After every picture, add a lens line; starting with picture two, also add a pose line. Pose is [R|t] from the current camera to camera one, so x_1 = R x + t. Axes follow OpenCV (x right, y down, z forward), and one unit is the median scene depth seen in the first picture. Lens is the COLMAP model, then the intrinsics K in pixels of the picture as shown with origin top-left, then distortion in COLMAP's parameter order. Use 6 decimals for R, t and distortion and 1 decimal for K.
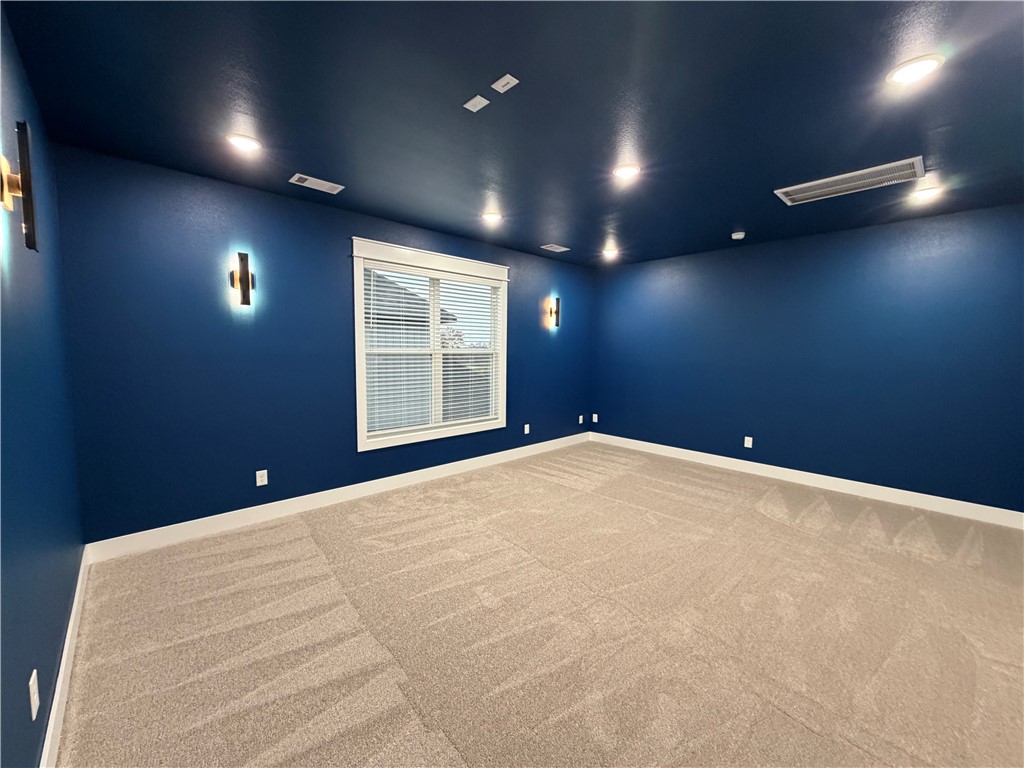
lens RADIAL K [[409.6, 0, 512.0], [0, 409.6, 384.0], [0, 0, 1]] dist [-0.000504, 0.000033]
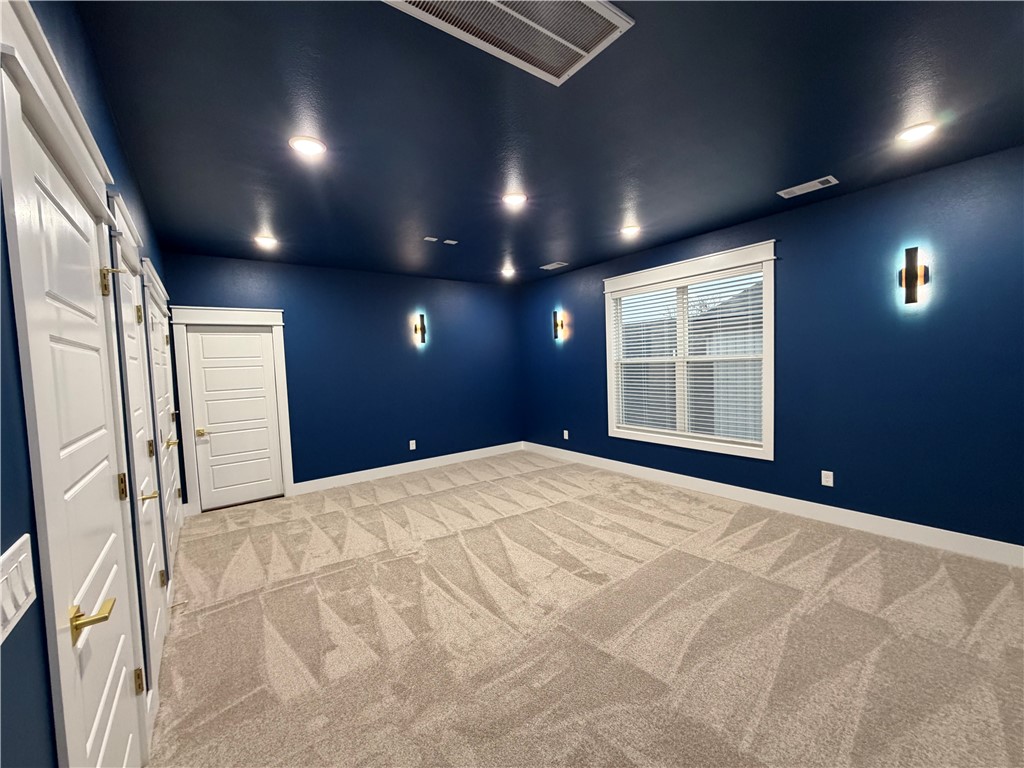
lens RADIAL K [[409.6, 0, 512.0], [0, 409.6, 384.0], [0, 0, 1]] dist [-0.000504, 0.000033]
pose [[-0.115882, 0.040219, -0.992448, 0.862913], [-0.056955, 0.997267, 0.047064, -0.043625], [0.991629, 0.061979, -0.113274, 0.715323]]
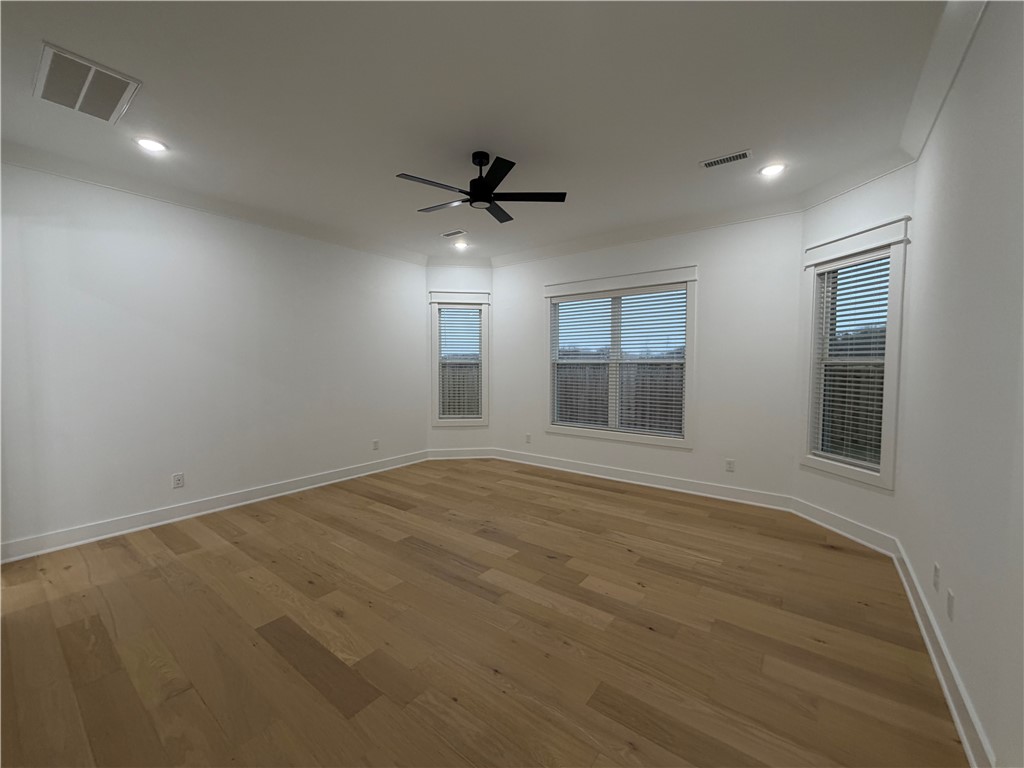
lens RADIAL K [[411.1, 0, 507.9], [0, 411.1, 388.2], [0, 0, 1]] dist [0.000283, 0.000040]
pose [[0.152521, 0.034767, -0.987688, 0.576695], [-0.096703, 0.995110, 0.020095, 0.000069], [0.983558, 0.092447, 0.155138, 0.372642]]
